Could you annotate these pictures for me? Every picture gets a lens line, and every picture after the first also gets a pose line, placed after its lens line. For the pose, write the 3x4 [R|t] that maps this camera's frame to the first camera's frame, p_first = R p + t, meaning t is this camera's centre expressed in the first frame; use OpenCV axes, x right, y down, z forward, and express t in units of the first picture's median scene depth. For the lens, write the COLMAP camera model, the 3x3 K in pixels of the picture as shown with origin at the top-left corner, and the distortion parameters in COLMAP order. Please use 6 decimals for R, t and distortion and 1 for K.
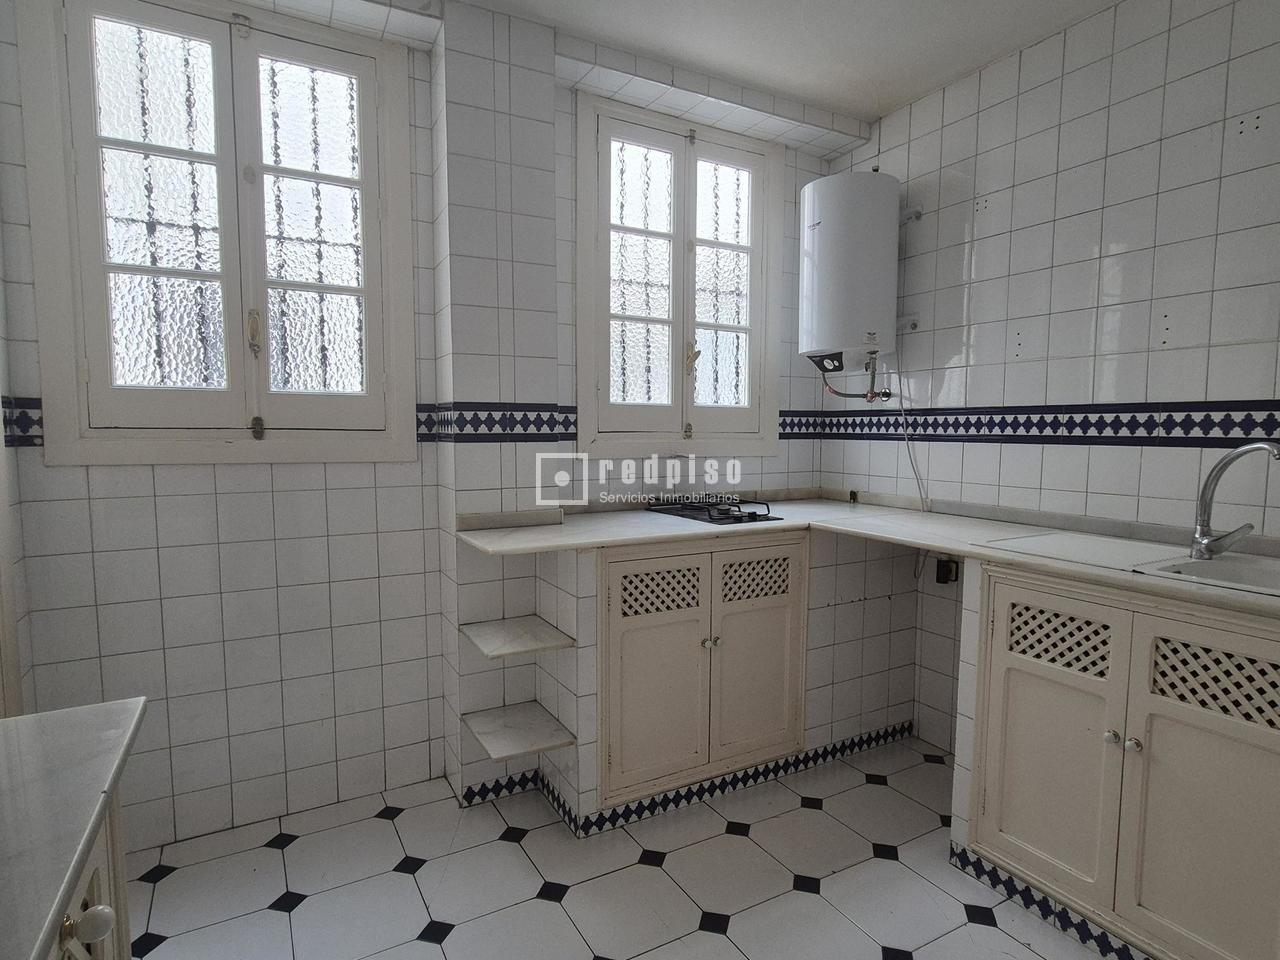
lens RADIAL K [[700.8, 0, 645.9], [0, 700.8, 488.2], [0, 0, 1]] dist [-0.003760, 0.001780]
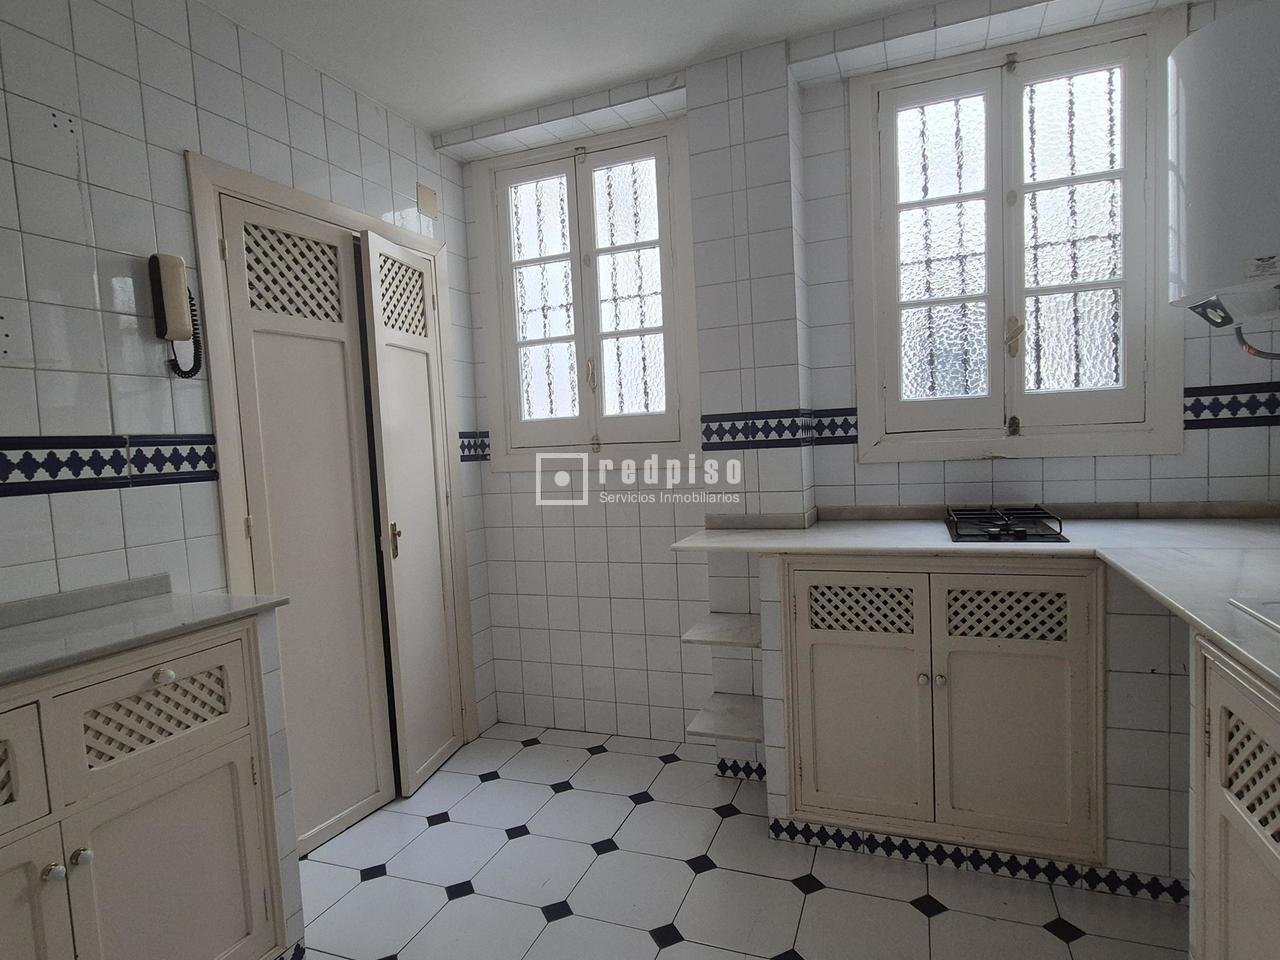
lens RADIAL K [[700.8, 0, 648.2], [0, 700.8, 489.5], [0, 0, 1]] dist [-0.003760, 0.001780]
pose [[0.633291, 0.019409, -0.773670, 0.522795], [-0.014962, 0.999806, 0.012836, -0.014837], [0.773769, 0.003447, 0.633458, 0.198335]]
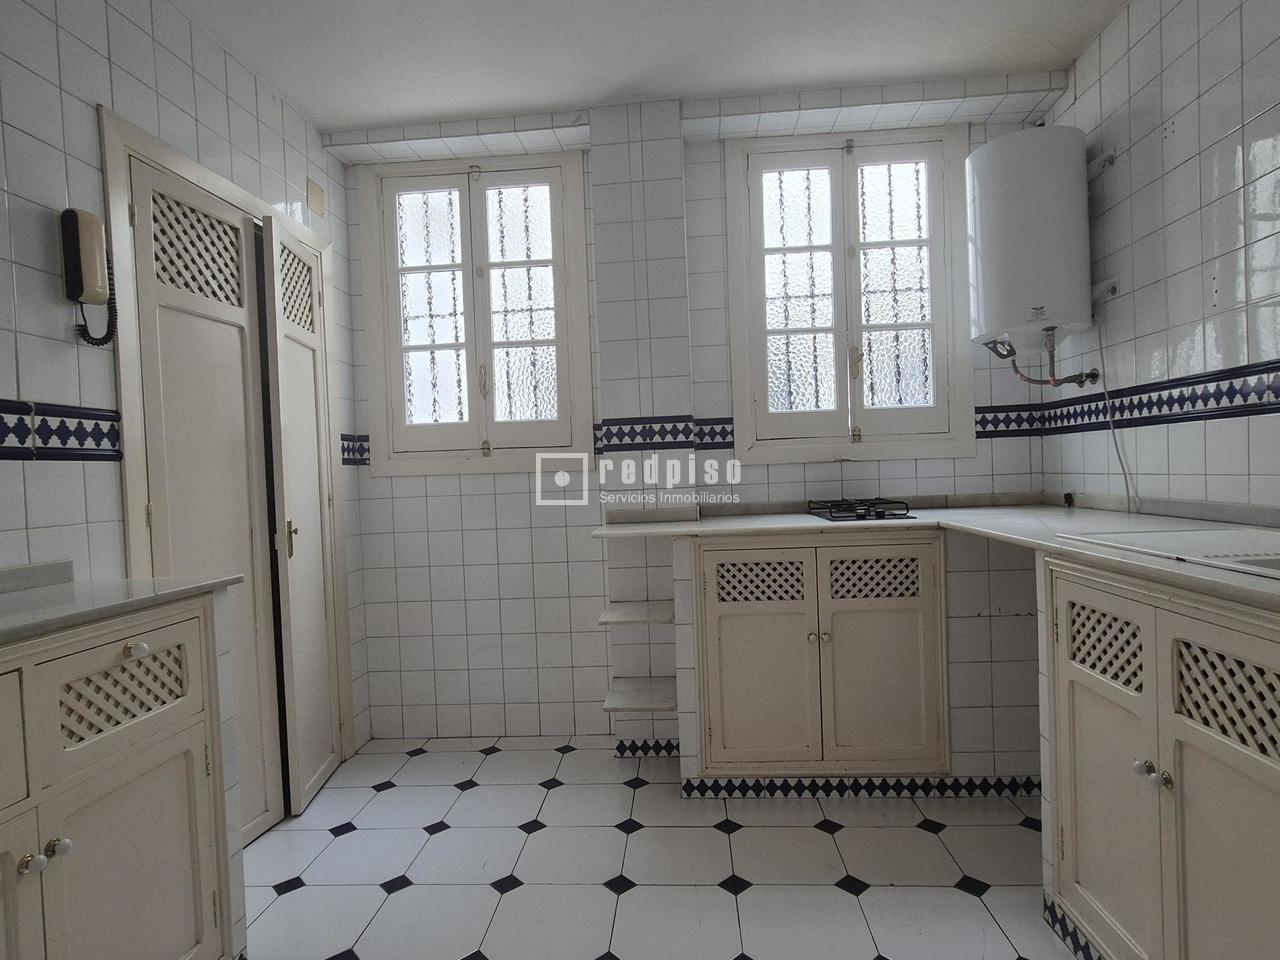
lens RADIAL K [[700.8, 0, 644.2], [0, 700.8, 488.7], [0, 0, 1]] dist [-0.003760, 0.001780]
pose [[0.832920, -0.022906, -0.552920, 0.443478], [-0.005796, 0.998727, -0.050106, 0.057853], [0.553364, 0.044939, 0.831727, 0.012237]]
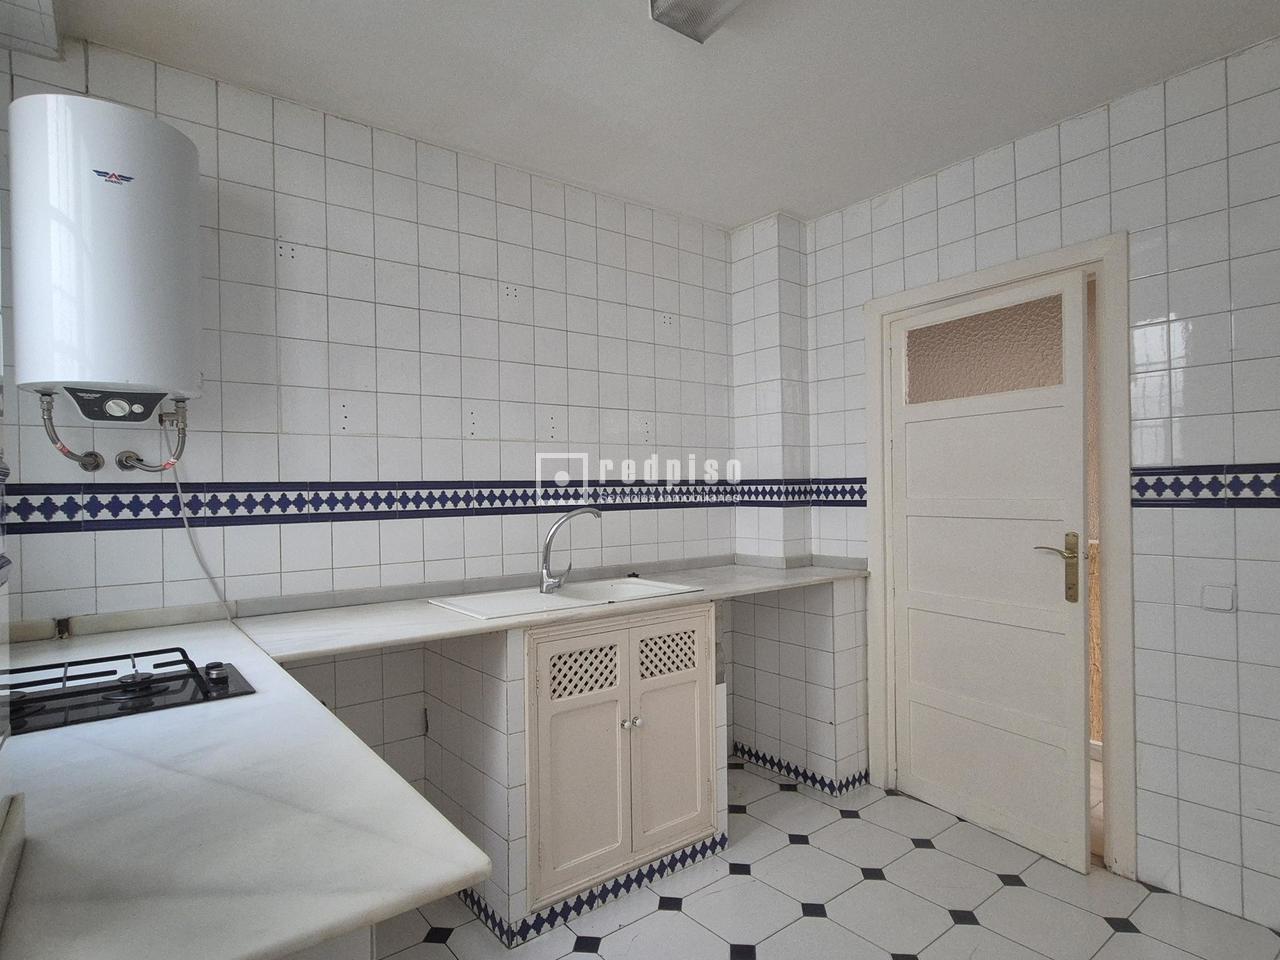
lens RADIAL K [[700.8, 0, 644.7], [0, 700.8, 489.7], [0, 0, 1]] dist [-0.003760, 0.001780]
pose [[-0.149533, 0.003965, 0.988749, -0.483313], [0.105860, 0.994308, 0.012022, -0.078415], [-0.983074, 0.106467, -0.149101, 0.778140]]
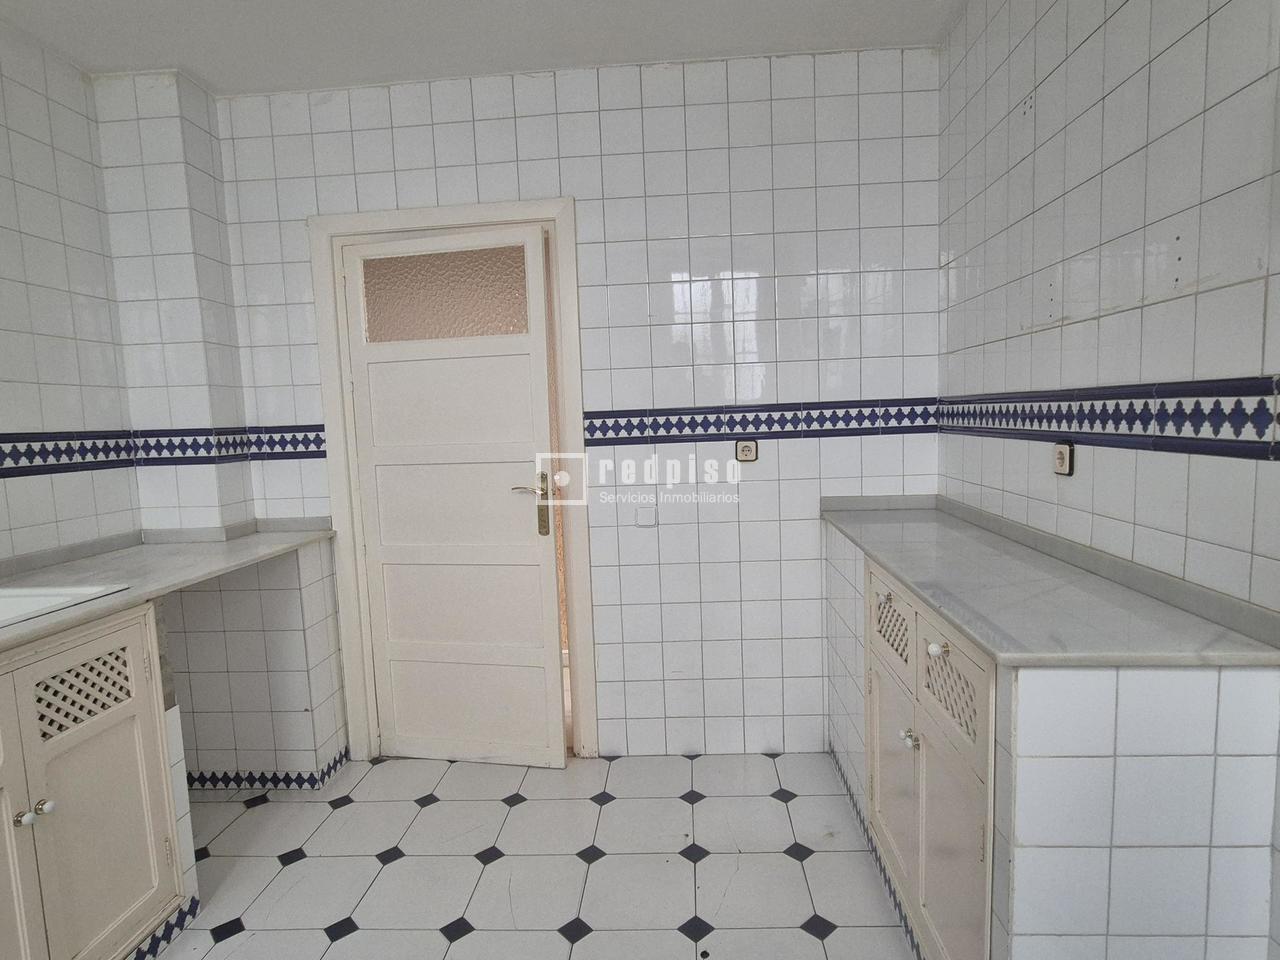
lens RADIAL K [[700.8, 0, 647.7], [0, 700.8, 489.1], [0, 0, 1]] dist [-0.003760, 0.001780]
pose [[-0.840523, -0.021332, 0.541356, -0.316266], [0.088781, 0.980293, 0.176473, -0.092447], [-0.534452, 0.196392, -0.822065, 0.849375]]
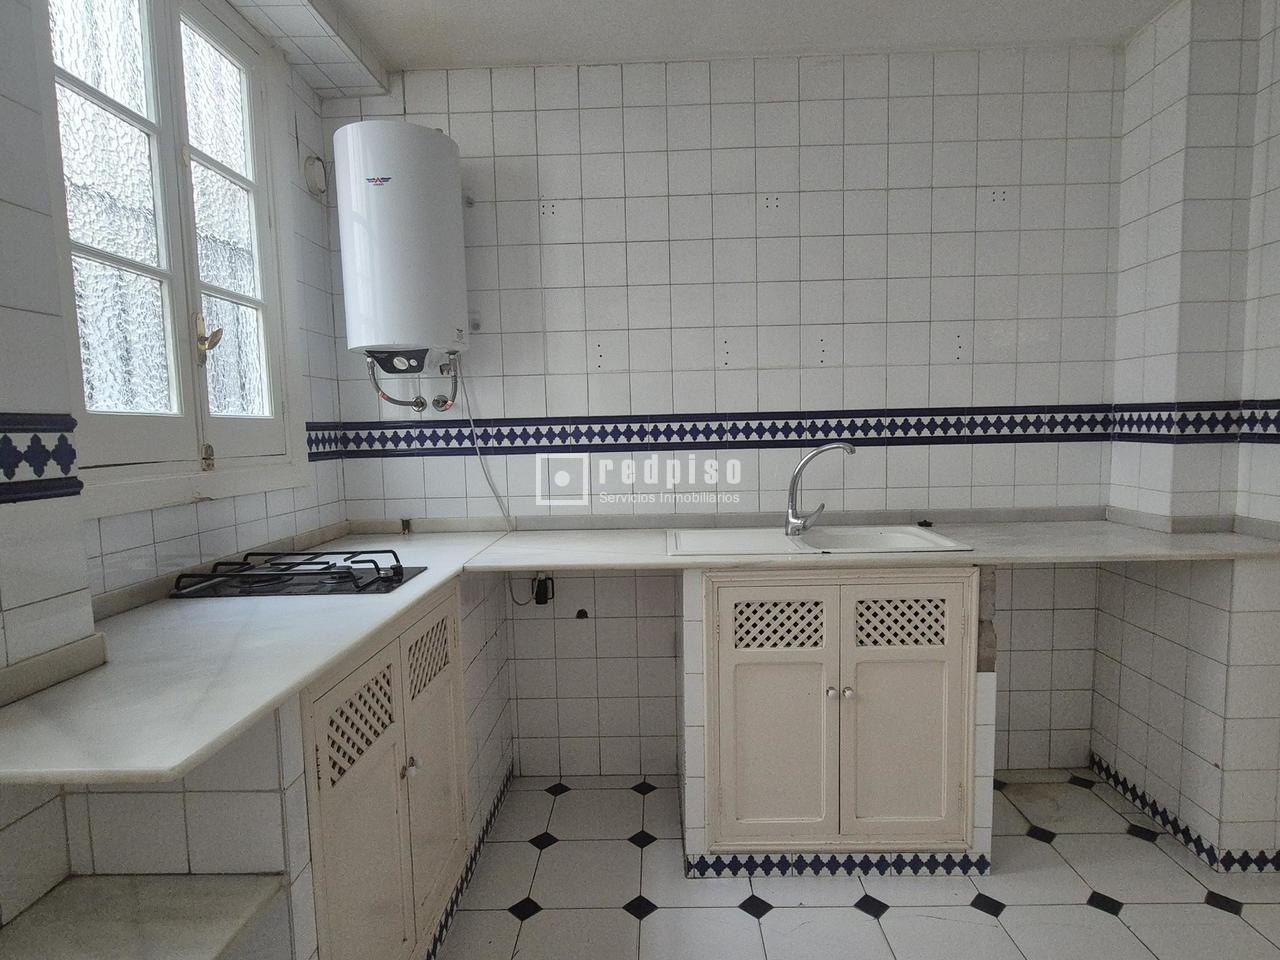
lens RADIAL K [[700.8, 0, 645.7], [0, 700.8, 486.9], [0, 0, 1]] dist [-0.003760, 0.001780]
pose [[0.512419, -0.089079, 0.854103, -0.339051], [0.100343, 0.994003, 0.043469, -0.054133], [-0.852853, 0.063429, 0.518284, 0.437311]]
